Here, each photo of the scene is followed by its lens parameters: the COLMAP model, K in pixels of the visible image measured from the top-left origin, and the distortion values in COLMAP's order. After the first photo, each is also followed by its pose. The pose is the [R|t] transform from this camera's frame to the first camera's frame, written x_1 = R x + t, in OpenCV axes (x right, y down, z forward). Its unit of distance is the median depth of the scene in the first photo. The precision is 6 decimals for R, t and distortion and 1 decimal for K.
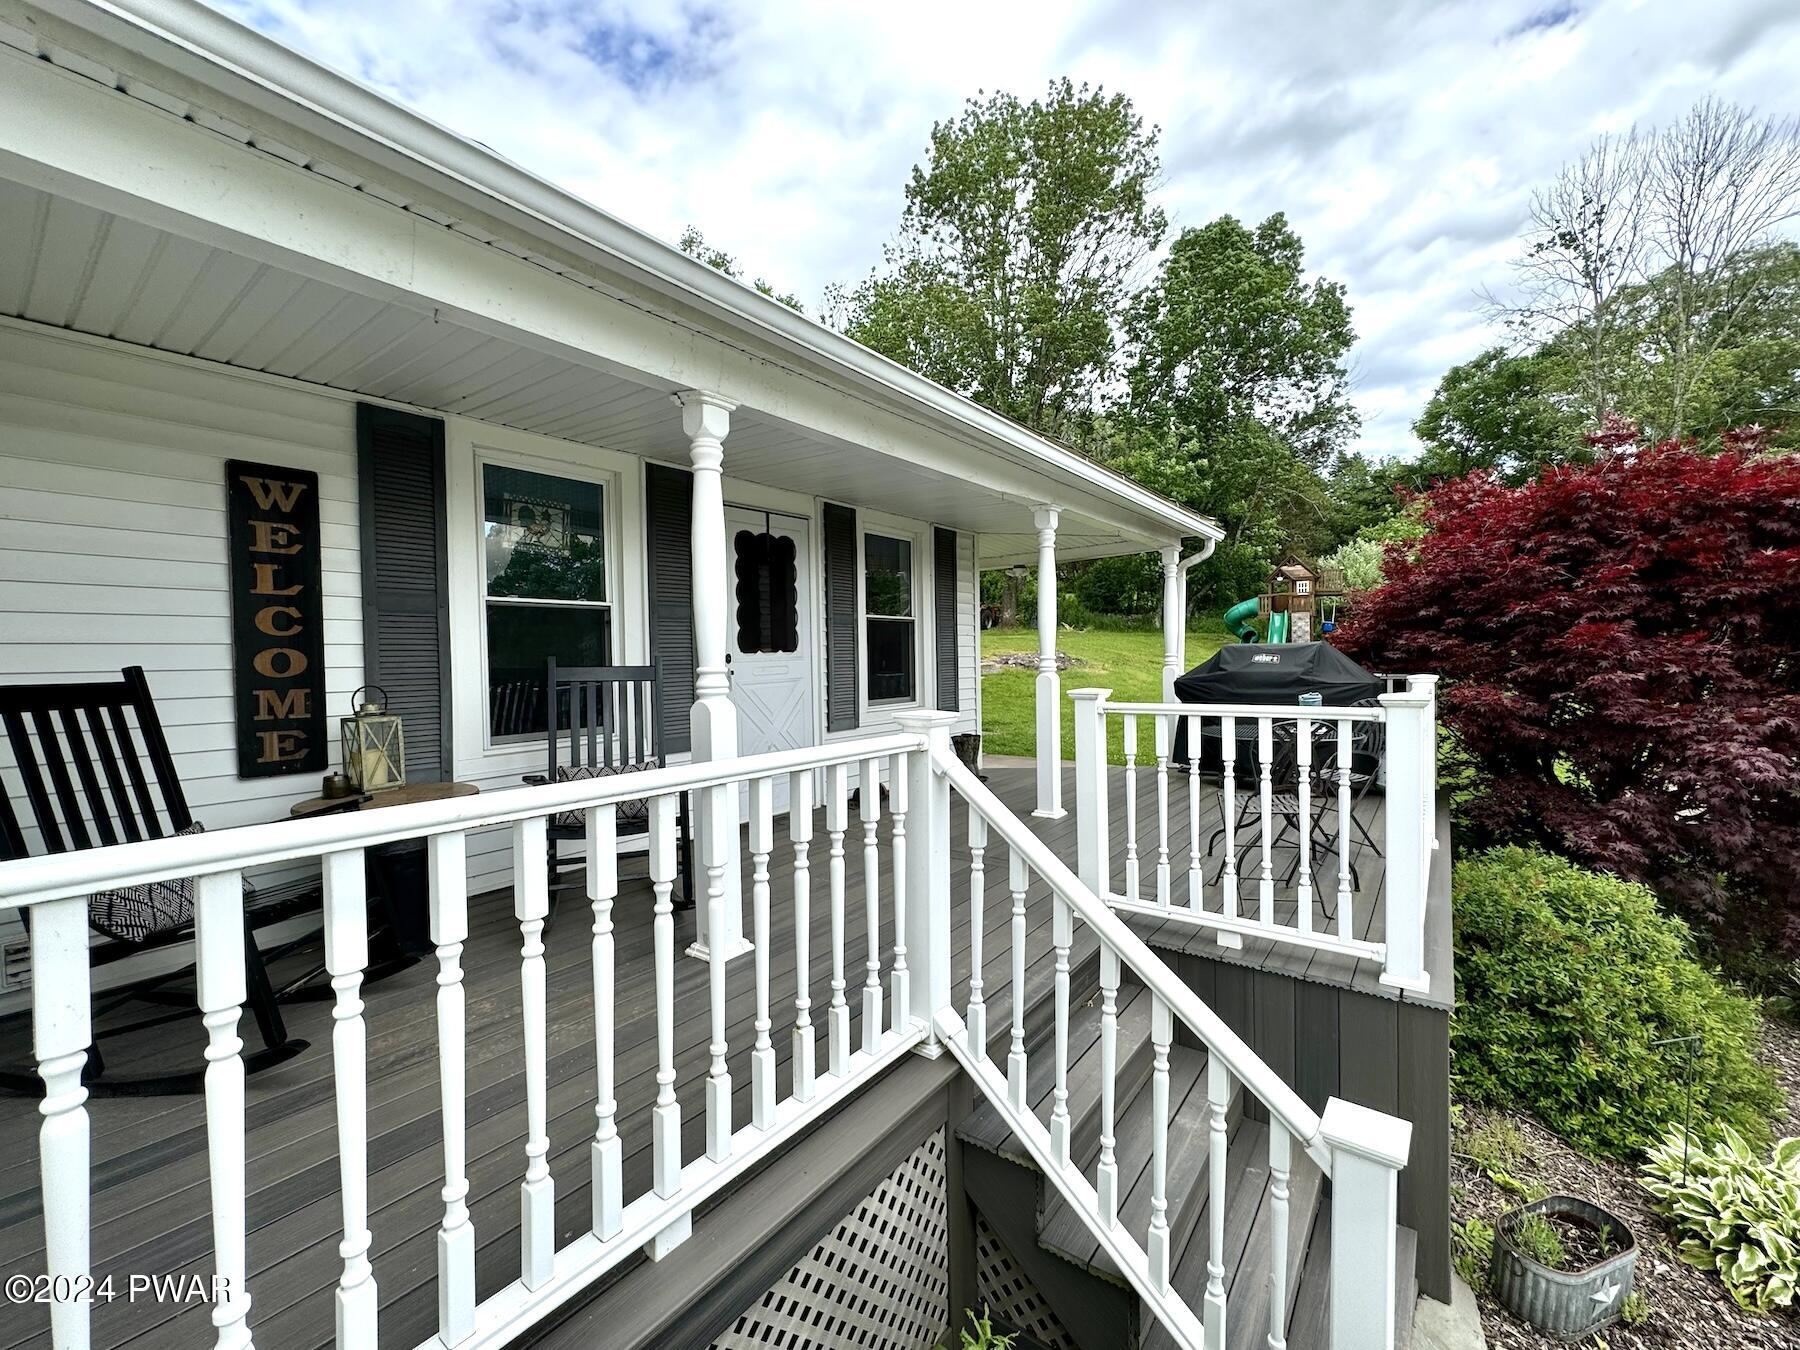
lens RADIAL K [[717.0, 0, 897.5], [0, 717.0, 672.1], [0, 0, 1]] dist [-0.001545, -0.000051]
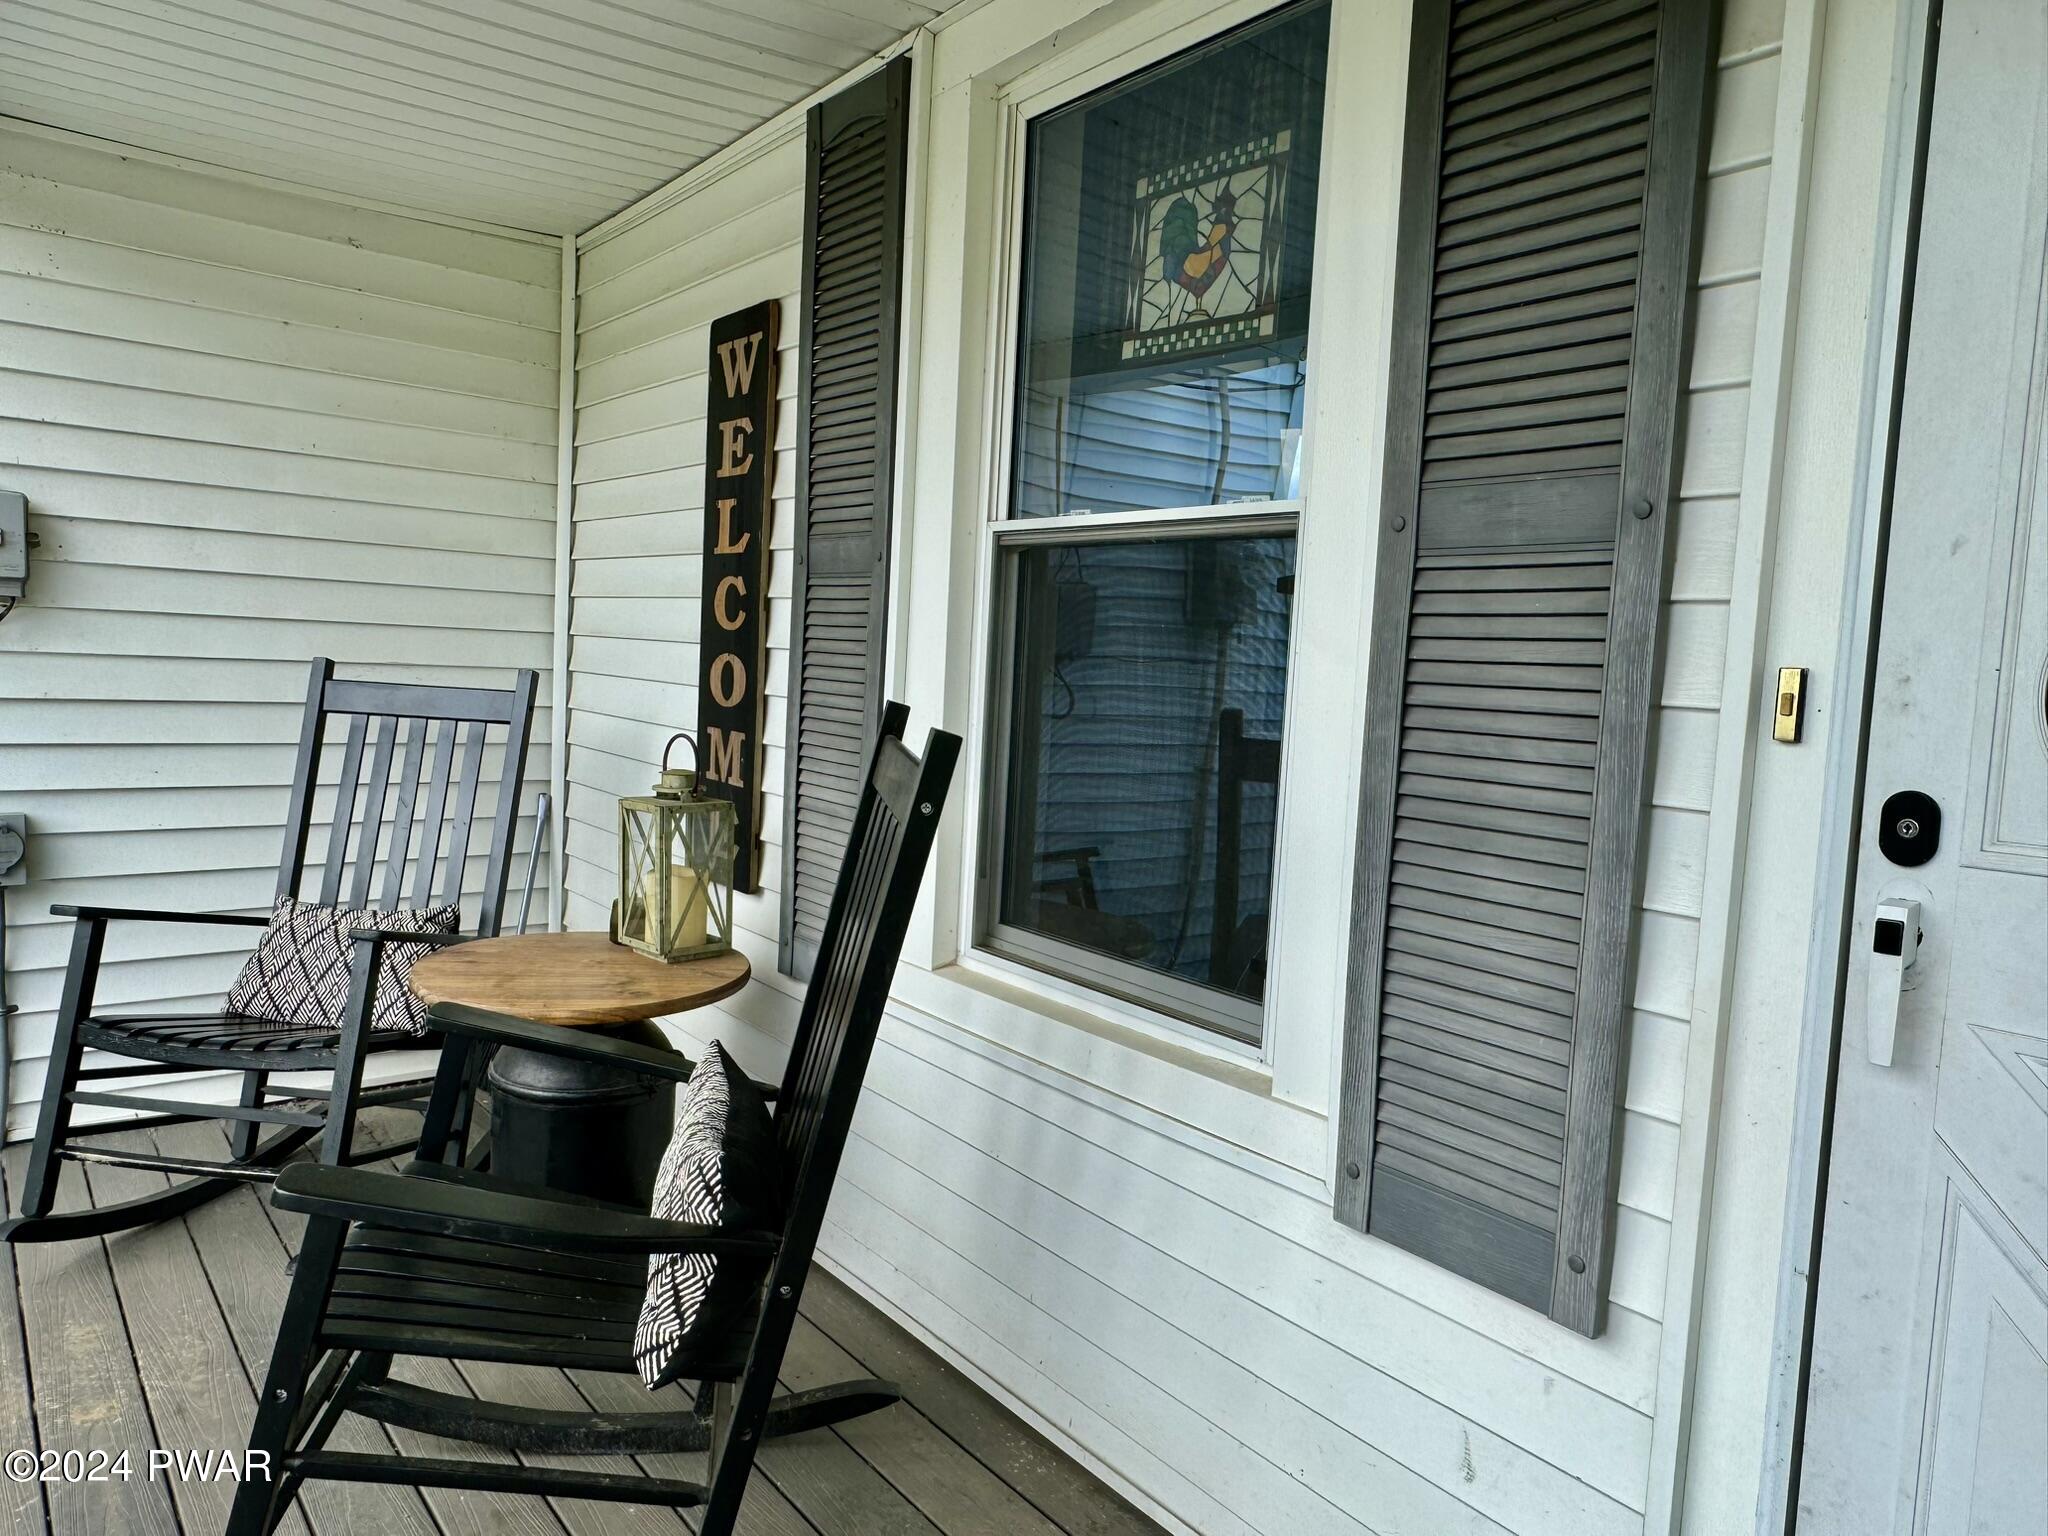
lens RADIAL K [[1323.6, 0, 1026.0], [0, 1323.6, 765.7], [0, 0, 1]] dist [-0.000162, 0.000709]
pose [[-0.242144, 0.085879, -0.966432, 0.056628], [-0.073895, 0.991550, 0.106626, -0.072015], [0.967422, 0.097233, -0.233752, 1.451341]]
